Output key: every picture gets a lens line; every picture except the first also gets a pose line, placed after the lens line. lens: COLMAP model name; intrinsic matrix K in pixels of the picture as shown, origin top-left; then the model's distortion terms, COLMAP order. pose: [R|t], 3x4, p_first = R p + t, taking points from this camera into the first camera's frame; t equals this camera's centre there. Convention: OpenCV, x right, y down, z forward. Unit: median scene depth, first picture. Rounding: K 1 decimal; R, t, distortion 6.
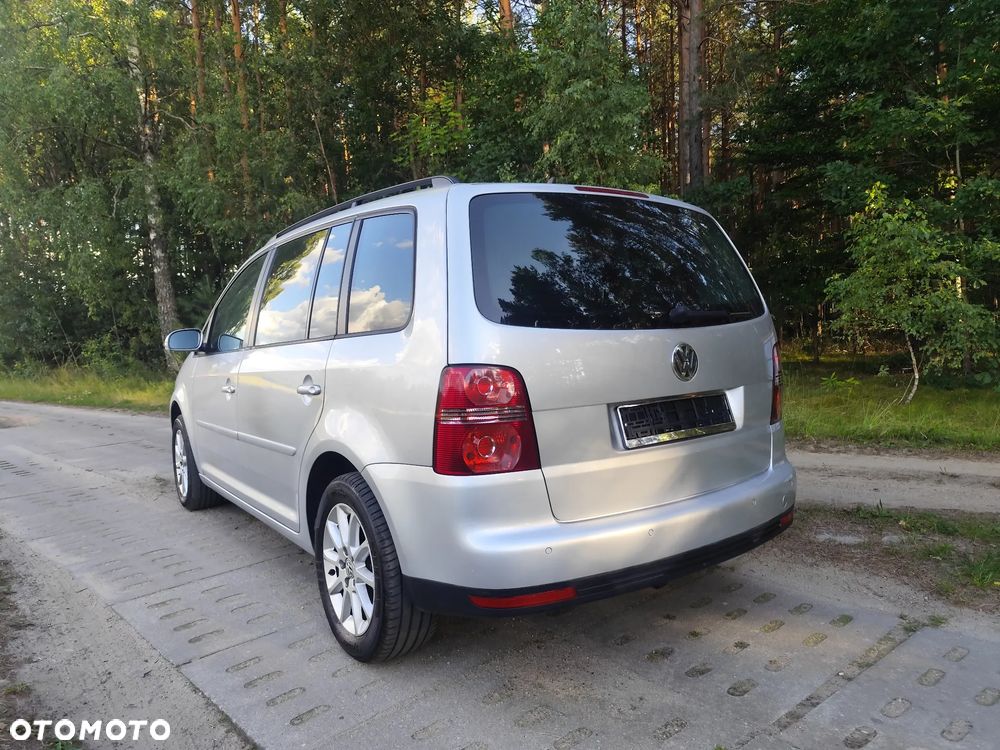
lens RADIAL K [[684.3, 0, 497.4], [0, 684.3, 372.3], [0, 0, 1]] dist [0.025647, -0.029157]
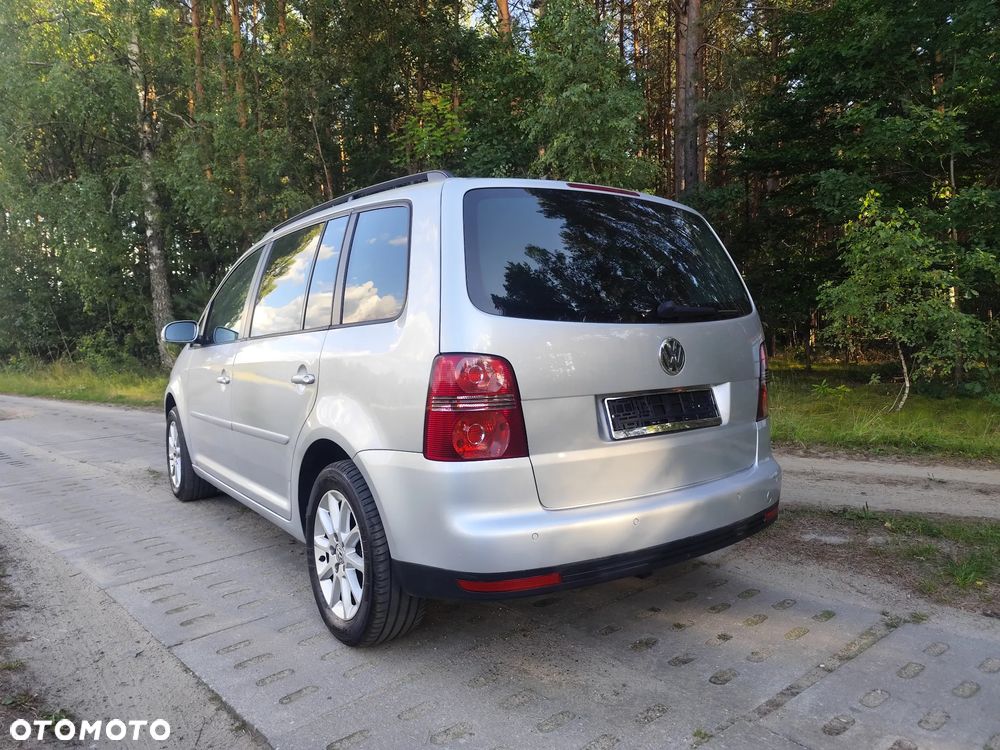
lens RADIAL K [[684.3, 0, 486.7], [0, 684.3, 374.0], [0, 0, 1]] dist [0.025647, -0.029157]
pose [[0.999835, 0.017671, -0.004237, 0.001425], [-0.017686, 0.999837, -0.003597, 0.013533], [0.004172, 0.003671, 0.999985, -0.012589]]
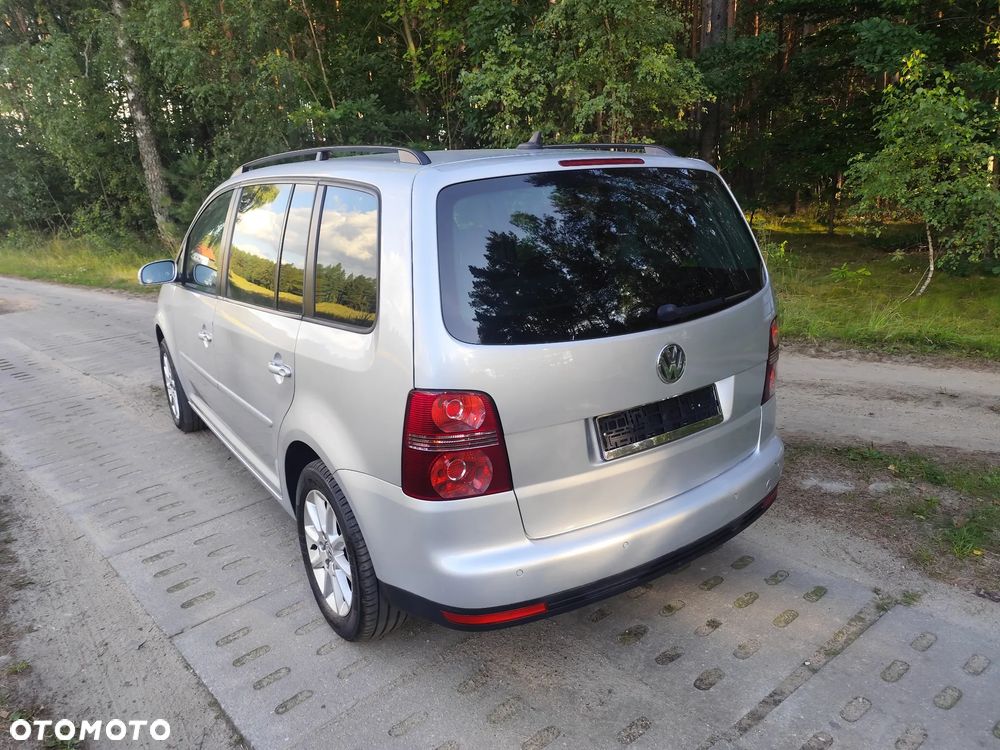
lens RADIAL K [[684.3, 0, 490.6], [0, 684.3, 376.6], [0, 0, 1]] dist [0.025647, -0.029157]
pose [[0.999854, 0.001569, -0.016999, 0.028766], [0.002132, 0.976498, 0.215517, -0.135479], [0.016937, -0.215522, 0.976352, 0.053220]]
